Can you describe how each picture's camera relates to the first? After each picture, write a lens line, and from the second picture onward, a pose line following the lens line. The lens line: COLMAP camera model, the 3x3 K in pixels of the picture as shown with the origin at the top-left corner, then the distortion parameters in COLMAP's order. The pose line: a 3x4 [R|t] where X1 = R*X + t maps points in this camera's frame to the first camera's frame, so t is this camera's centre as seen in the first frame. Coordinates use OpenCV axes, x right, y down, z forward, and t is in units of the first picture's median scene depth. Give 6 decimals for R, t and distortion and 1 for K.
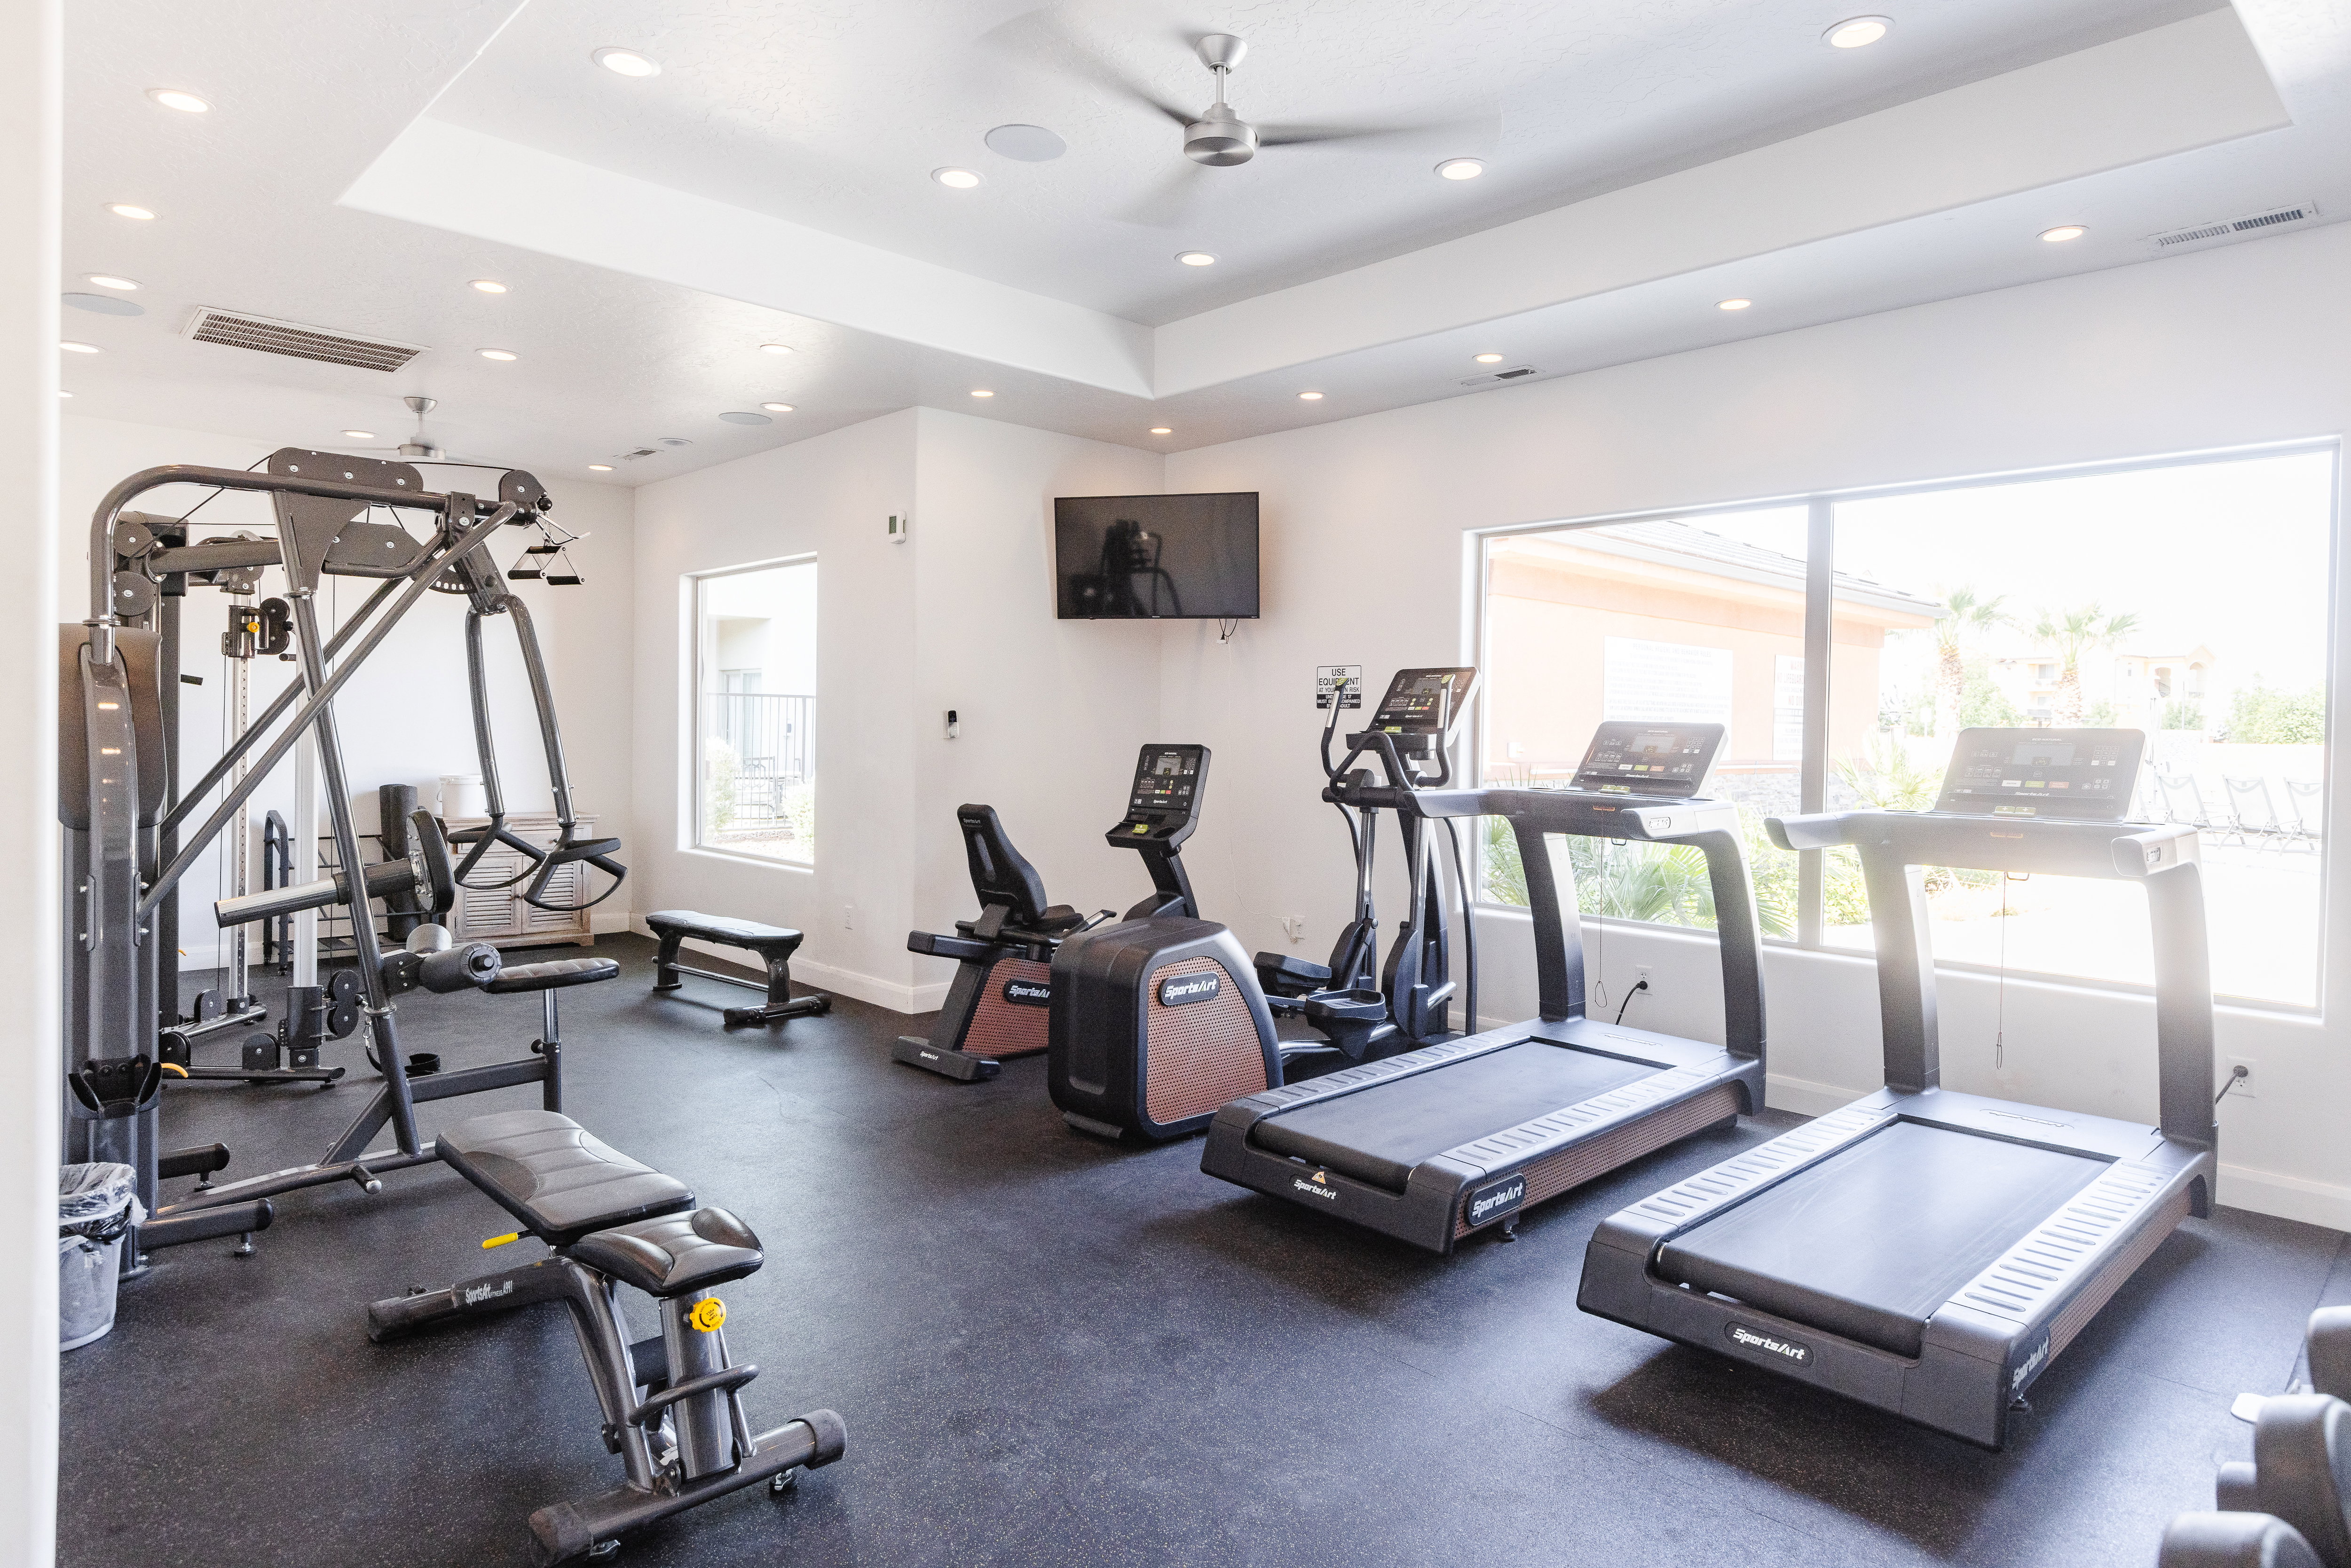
lens RADIAL K [[1361.9, 0, 1170.7], [0, 1361.9, 764.9], [0, 0, 1]] dist [0.004510, -0.001180]
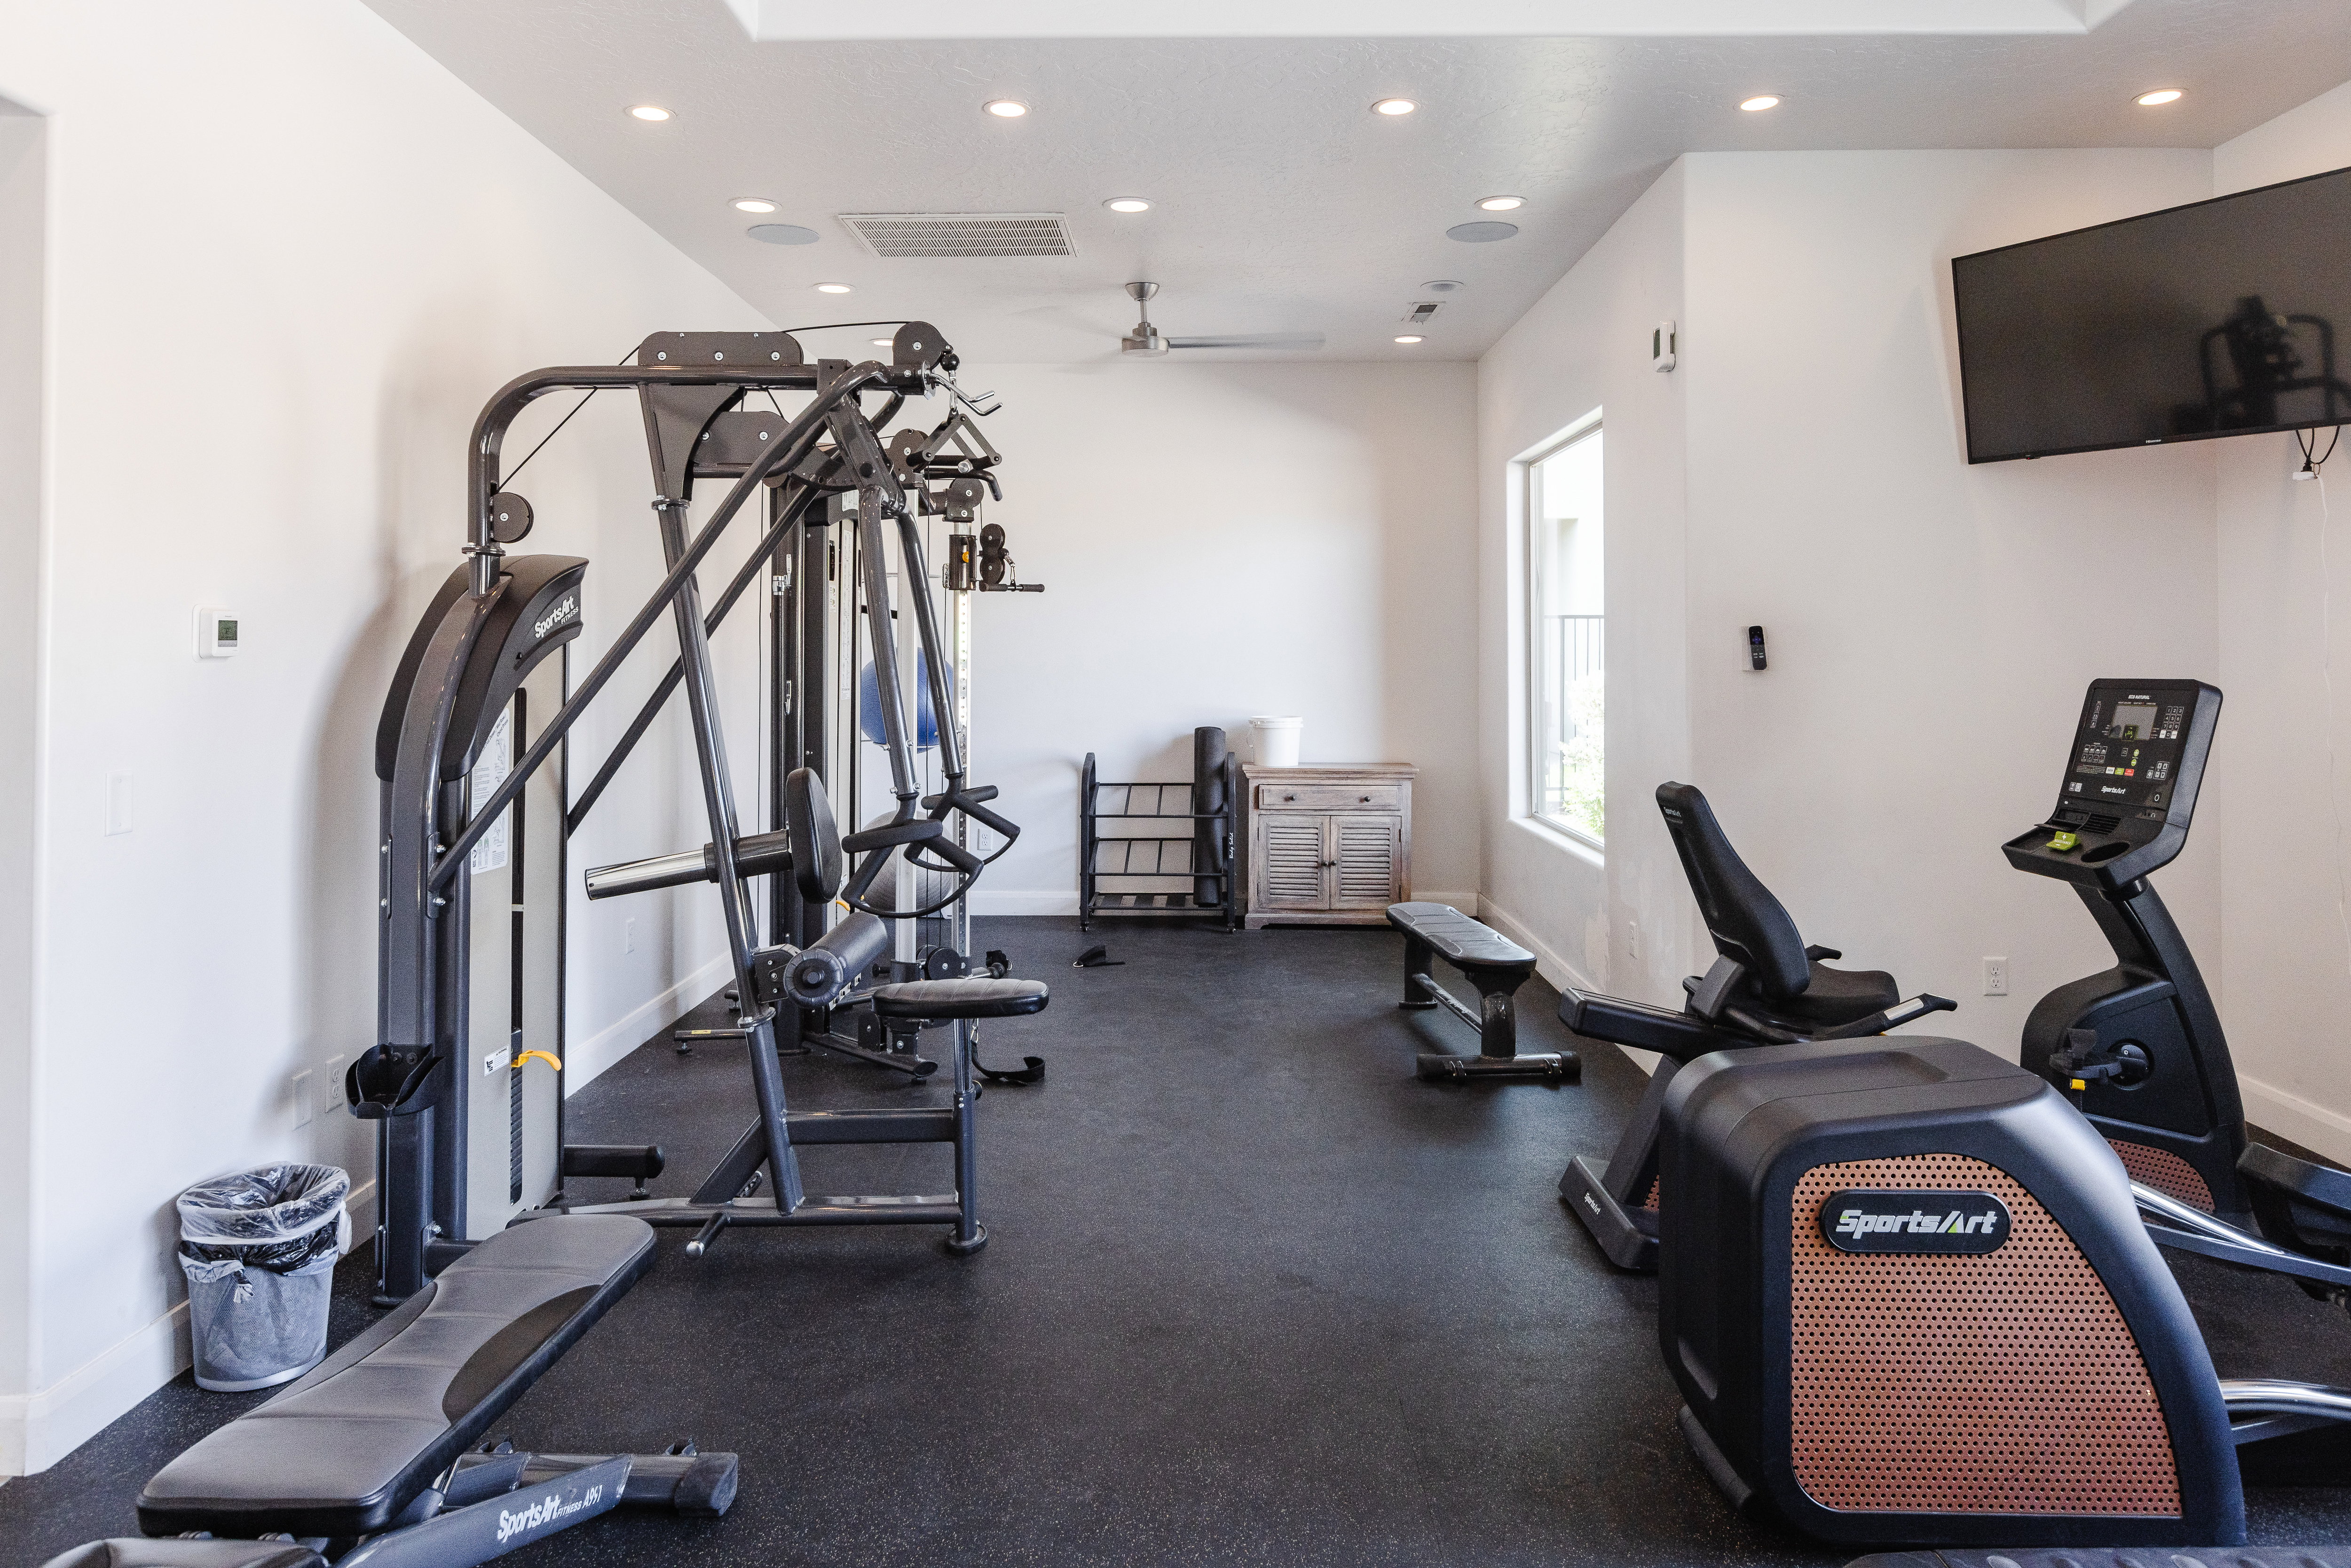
lens RADIAL K [[1533.4, 0, 1174.0], [0, 1533.4, 632.8], [0, 0, 1]] dist [-0.003624, 0.004103]
pose [[0.719587, -0.024475, -0.693971, 0.157480], [-0.006906, 0.999077, -0.042396, -0.006432], [0.694368, 0.035301, 0.718754, 0.369320]]
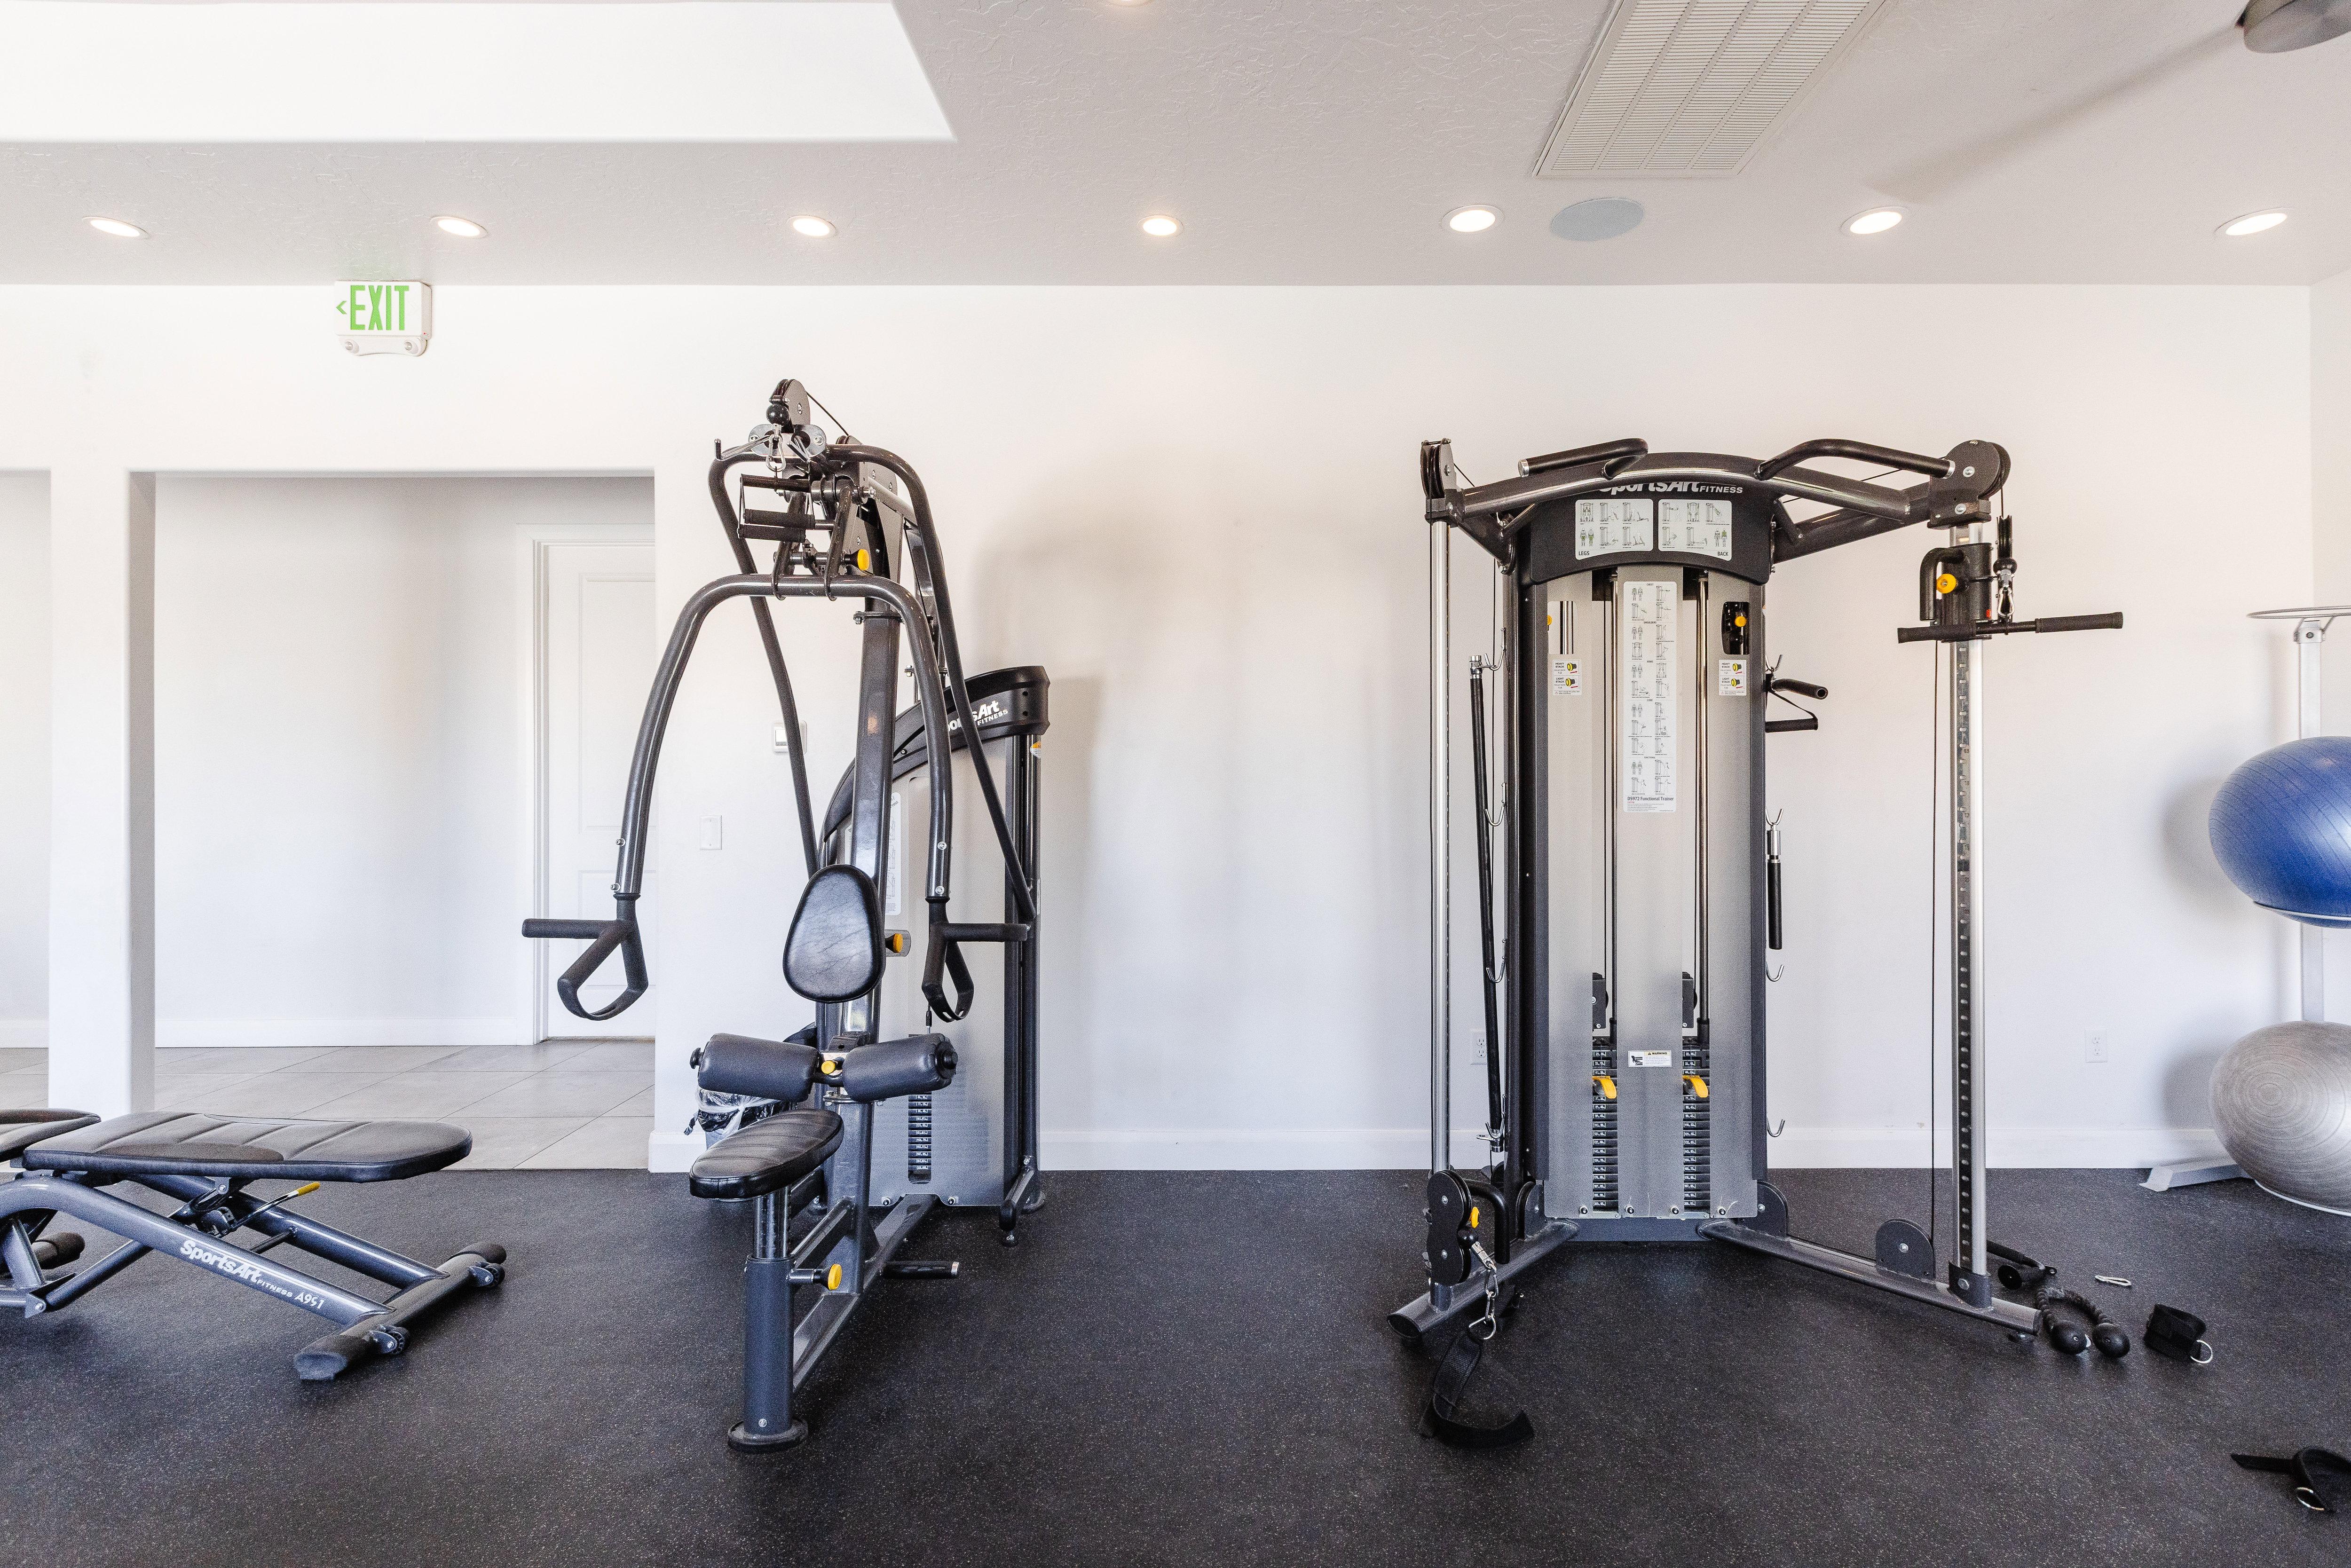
lens RADIAL K [[1065.2, 0, 1196.9], [0, 1065.2, 763.9], [0, 0, 1]] dist [0.008546, -0.001303]
pose [[-0.682240, -0.012231, -0.731026, -0.173241], [-0.032004, 0.999401, 0.013147, -0.028143], [0.730427, 0.032365, -0.682223, 1.129635]]
